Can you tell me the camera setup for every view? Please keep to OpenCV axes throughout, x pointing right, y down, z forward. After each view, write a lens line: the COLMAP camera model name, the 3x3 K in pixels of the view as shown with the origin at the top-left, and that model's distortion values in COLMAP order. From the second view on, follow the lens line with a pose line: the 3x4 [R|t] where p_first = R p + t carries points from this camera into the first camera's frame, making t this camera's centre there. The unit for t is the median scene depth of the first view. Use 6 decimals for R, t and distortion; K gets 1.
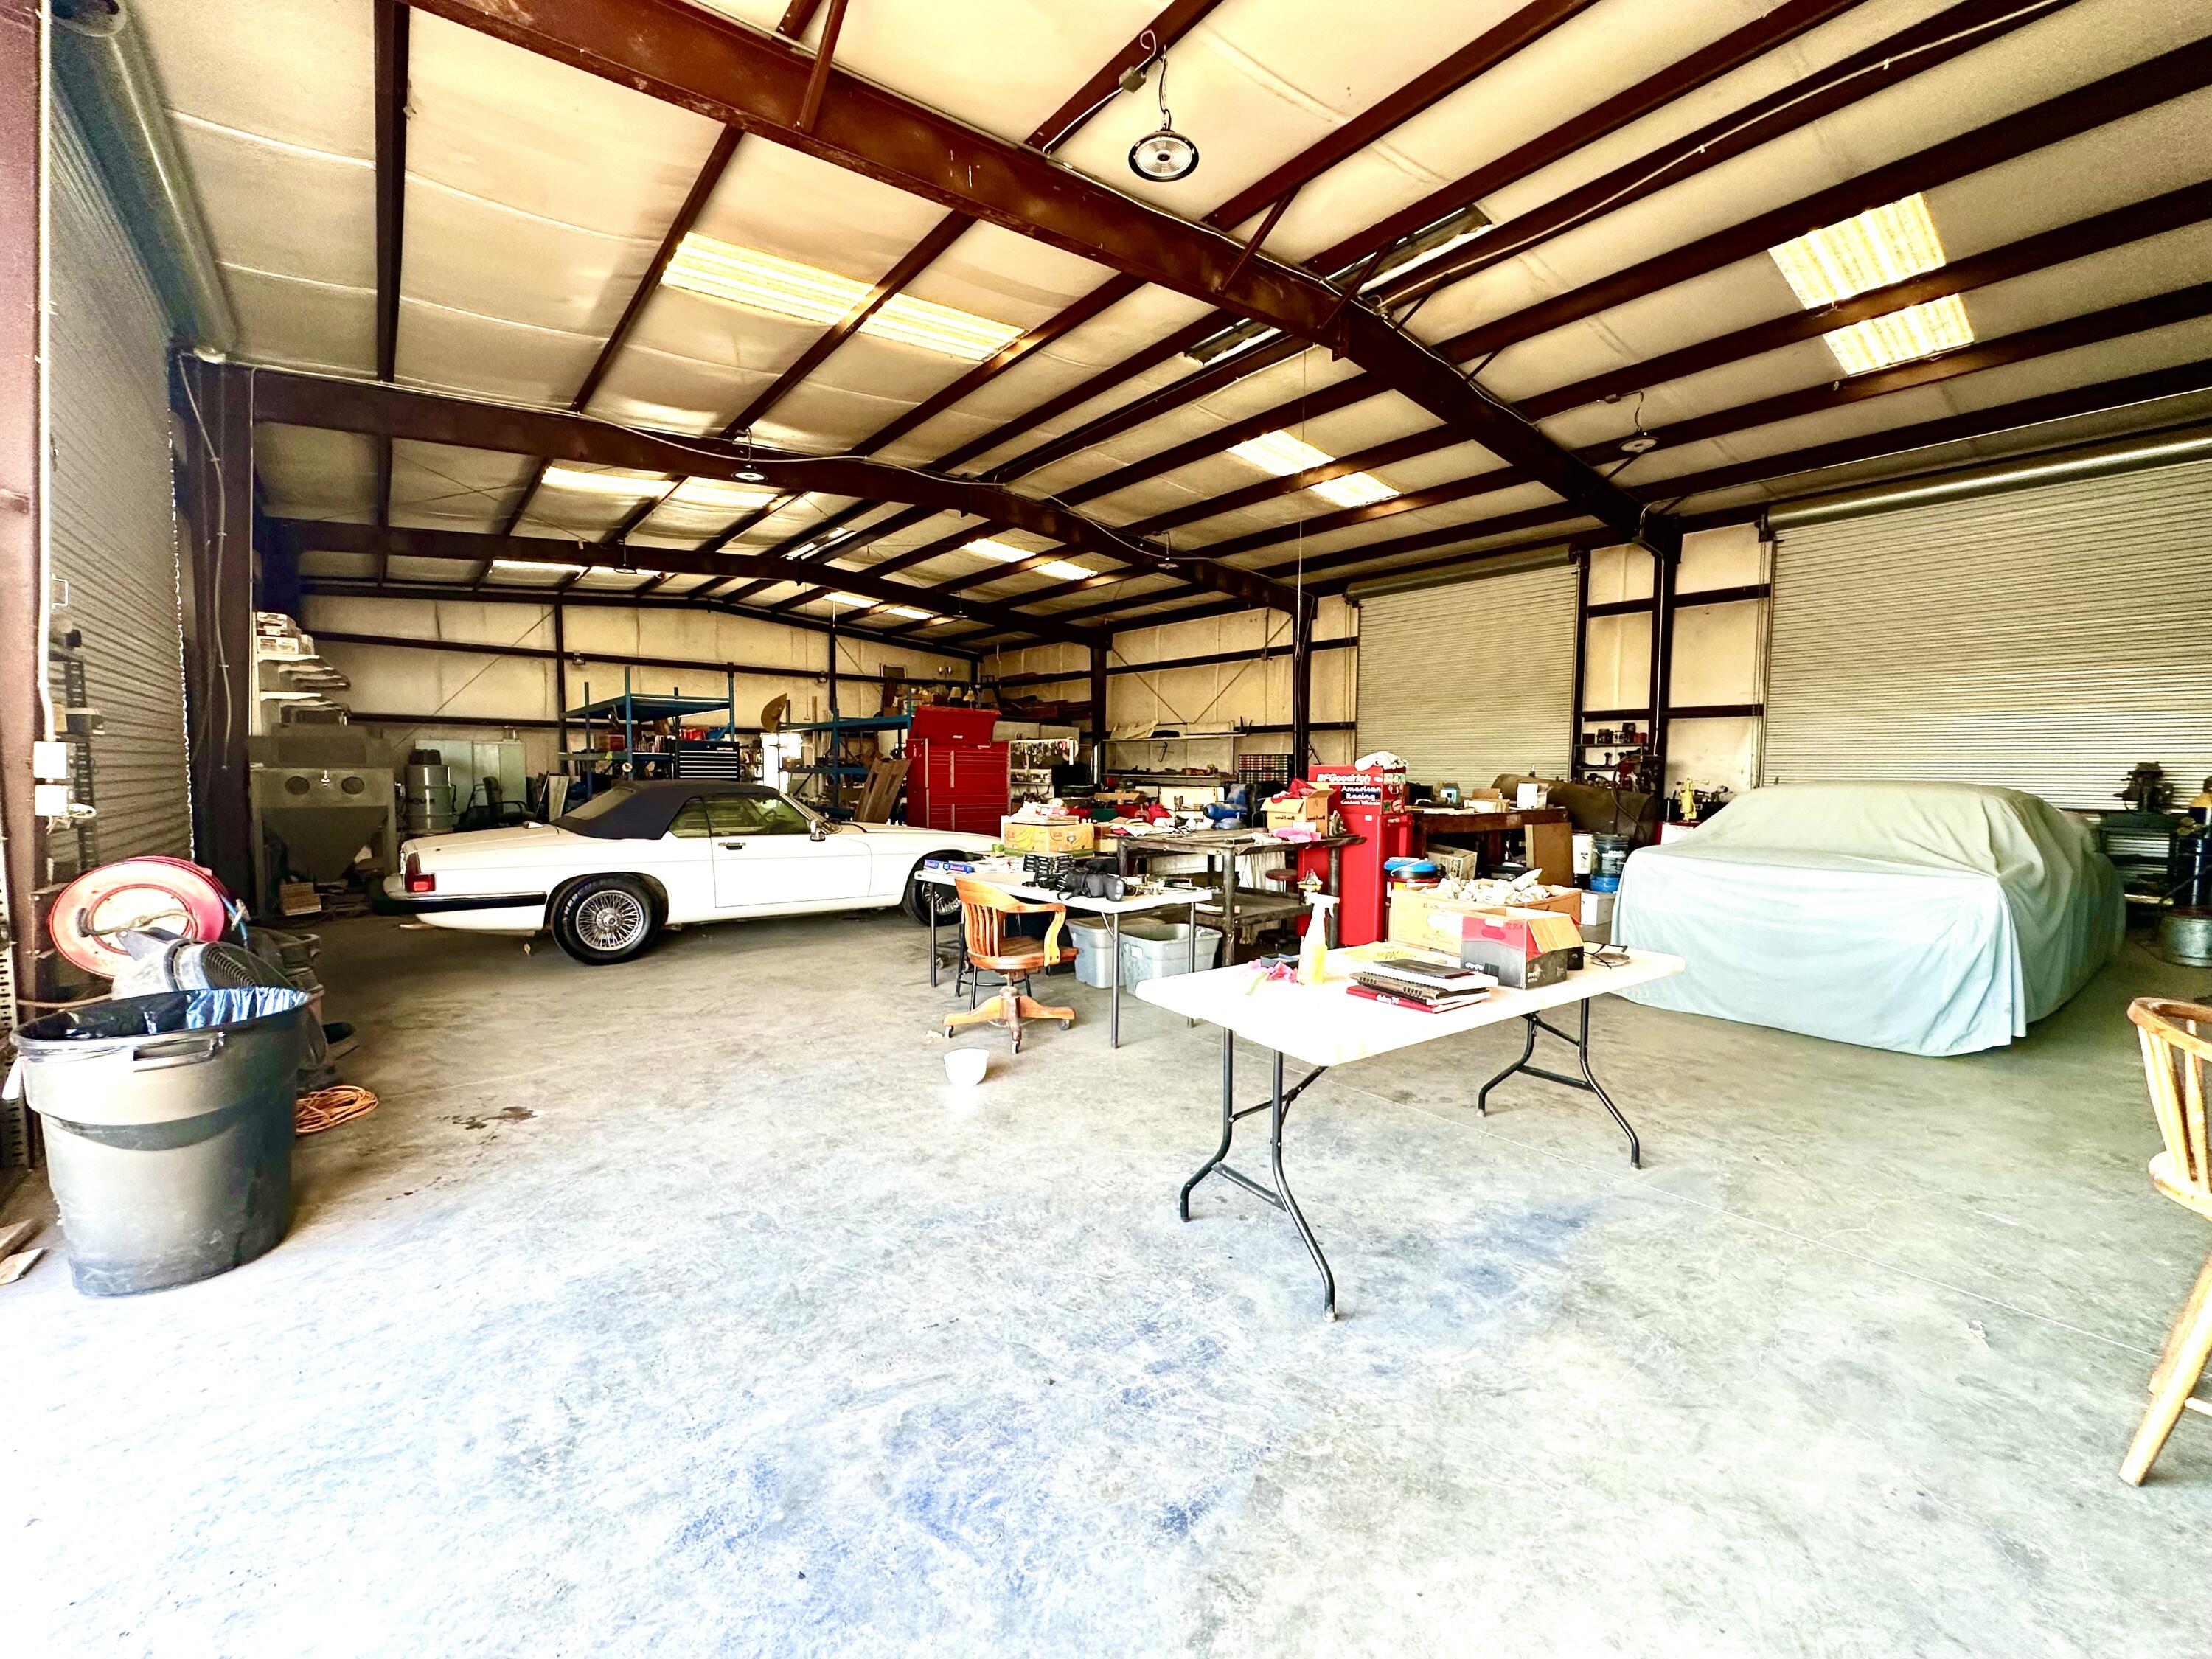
lens RADIAL K [[880.5, 0, 1106.0], [0, 880.5, 829.5], [0, 0, 1]] dist [-0.000406, -0.000063]
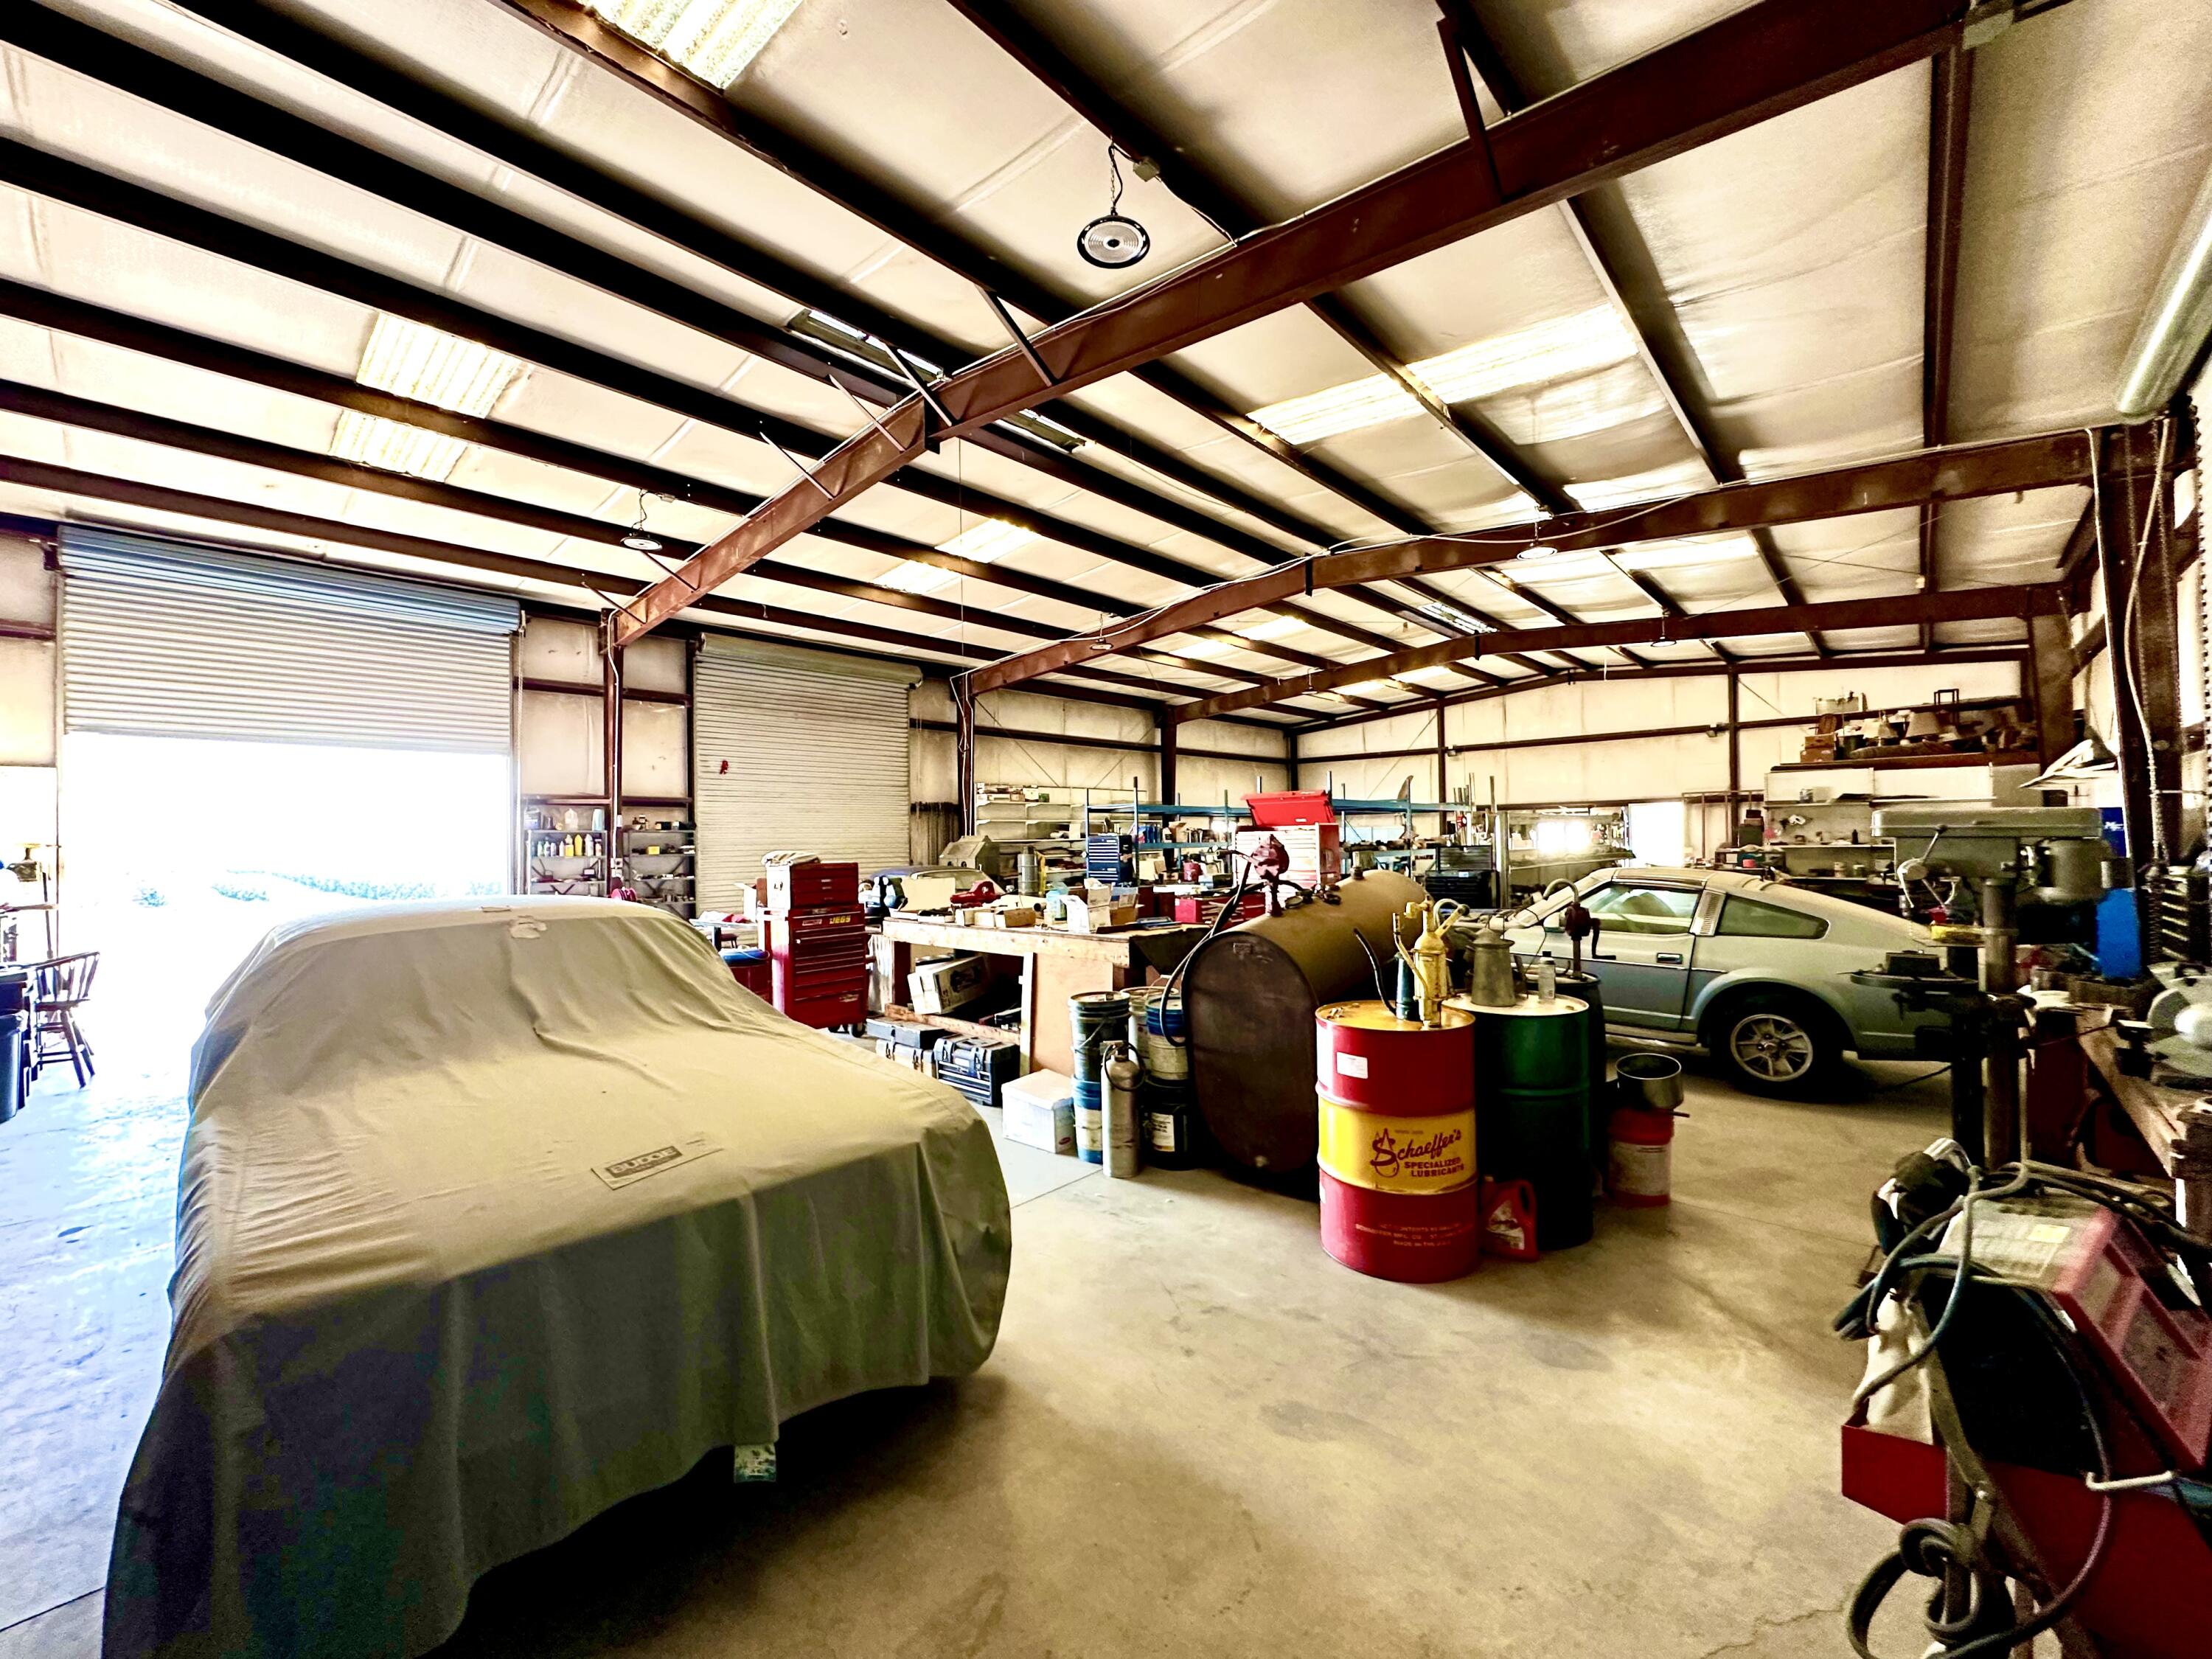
lens RADIAL K [[880.5, 0, 1106.0], [0, 880.5, 829.5], [0, 0, 1]] dist [-0.000406, -0.000063]
pose [[-0.137865, 0.008104, 0.990418, -0.751949], [0.087151, 0.996187, 0.003980, -0.083805], [-0.986609, 0.086865, -0.138046, 0.976368]]
